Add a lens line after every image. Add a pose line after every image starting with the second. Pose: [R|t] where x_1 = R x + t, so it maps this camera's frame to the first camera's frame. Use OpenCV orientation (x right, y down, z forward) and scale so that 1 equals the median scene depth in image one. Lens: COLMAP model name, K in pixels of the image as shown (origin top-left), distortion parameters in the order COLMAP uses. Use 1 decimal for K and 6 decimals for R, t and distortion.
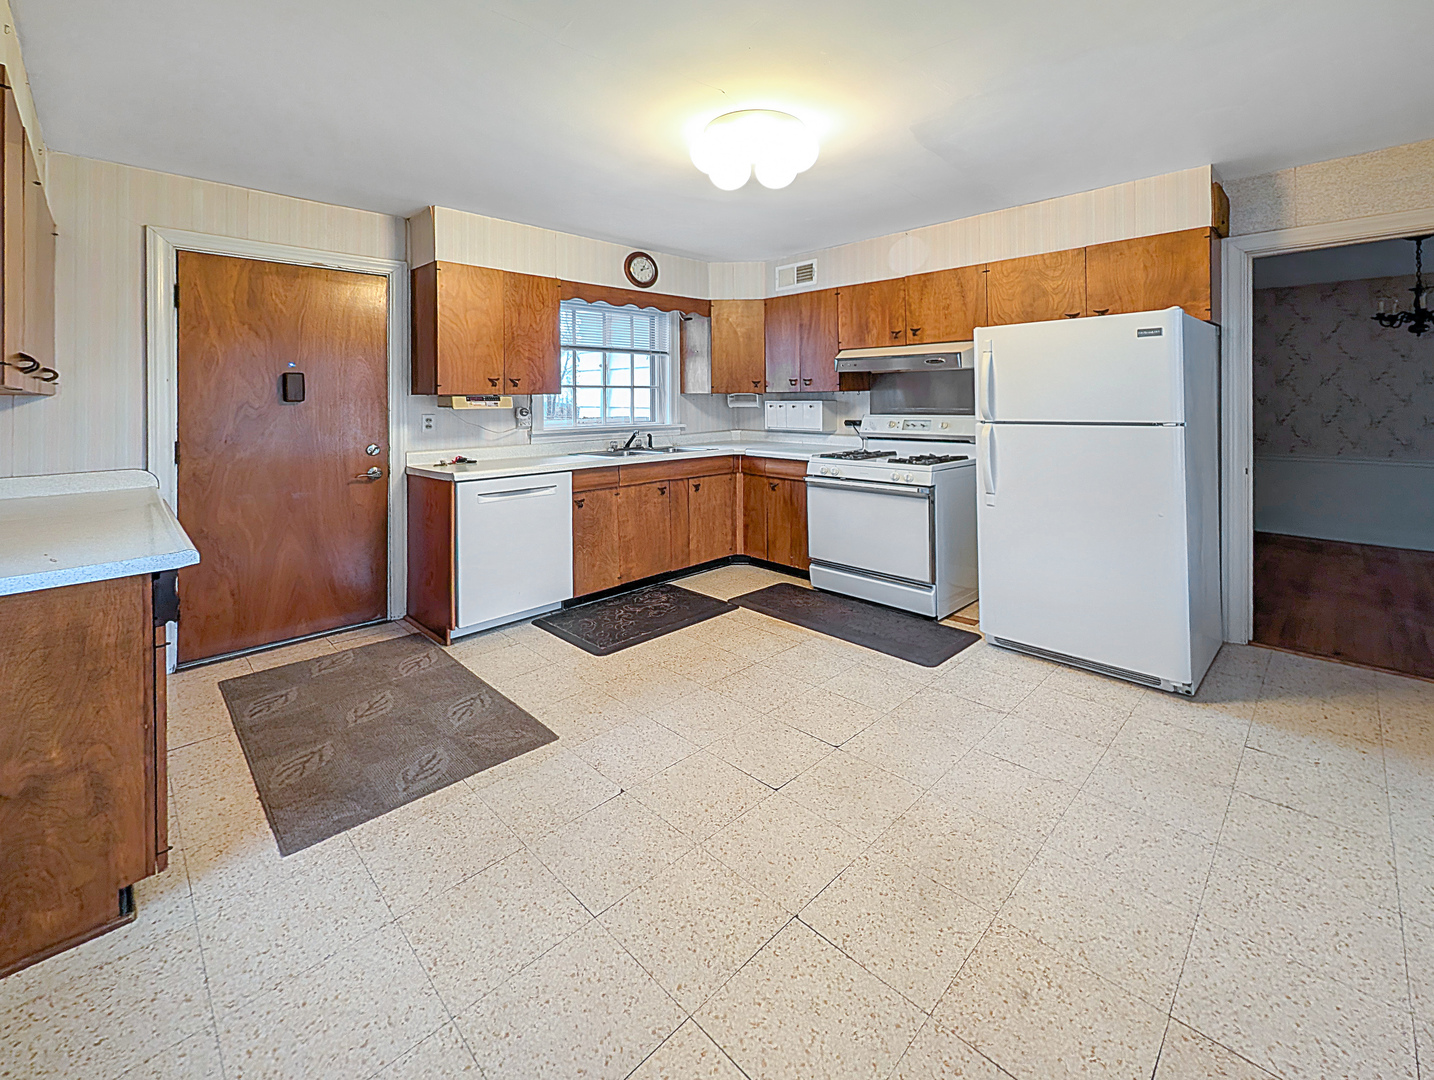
lens RADIAL K [[597.5, 0, 717.0], [0, 597.5, 540.0], [0, 0, 1]] dist [-0.000230, -0.000081]
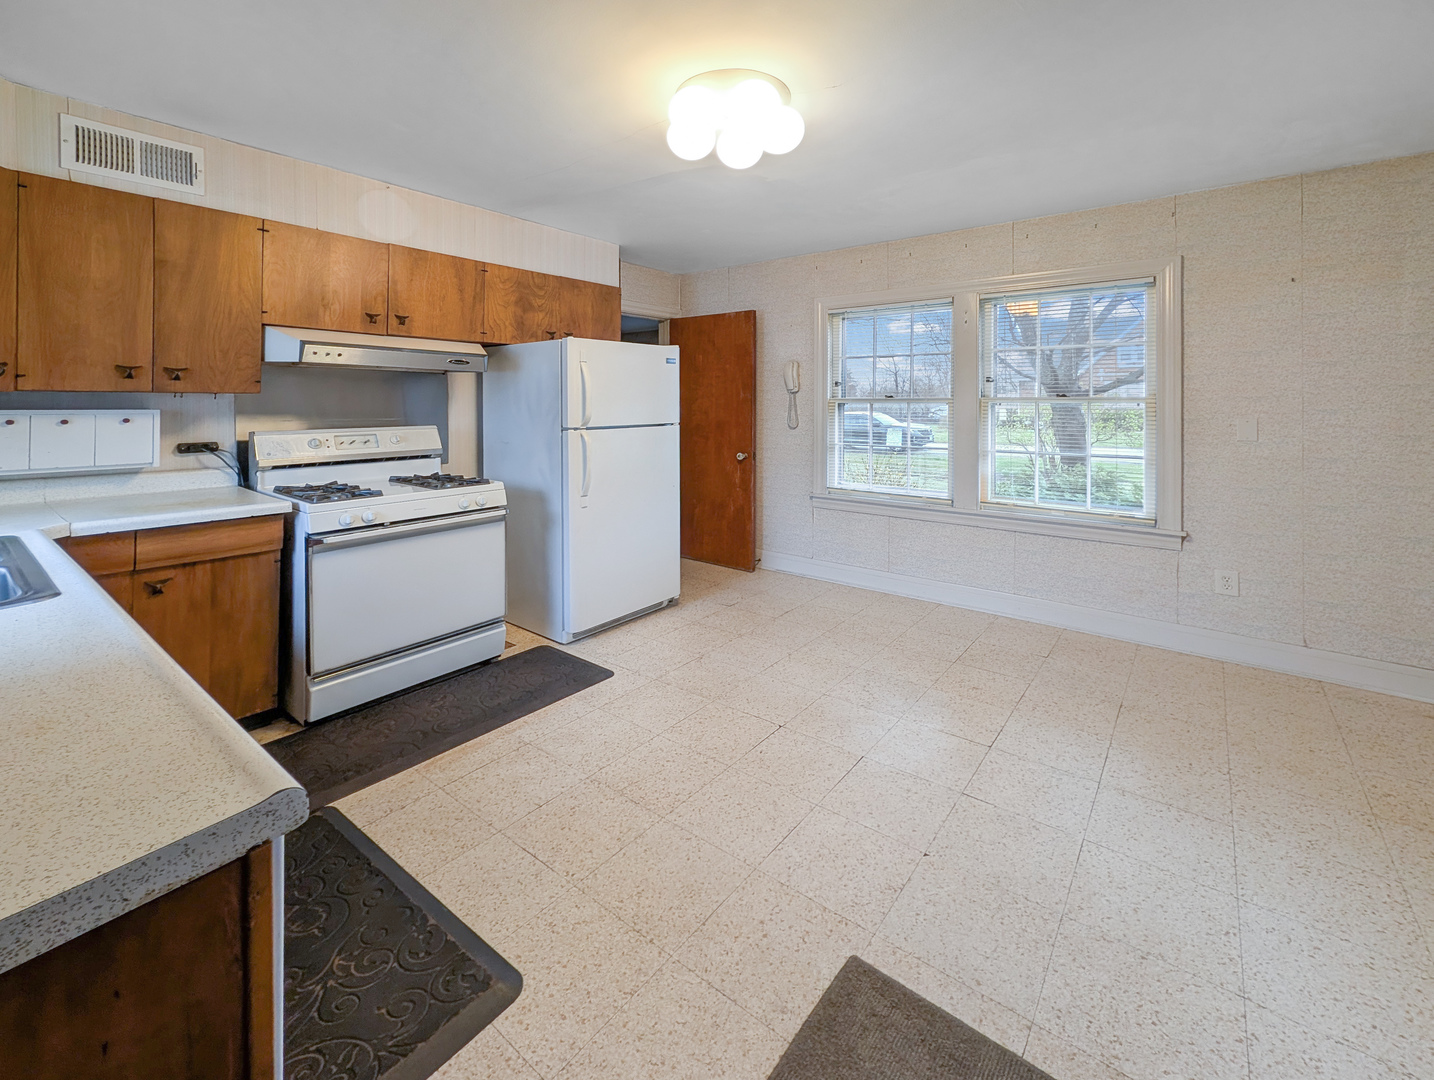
lens RADIAL K [[625.3, 0, 718.9], [0, 625.3, 512.3], [0, 0, 1]] dist [-0.000103, 0.000078]
pose [[-0.128129, -0.163259, 0.978228, -0.646118], [0.229043, 0.954822, 0.189353, -0.203197], [-0.964947, 0.248317, -0.084947, 0.872727]]
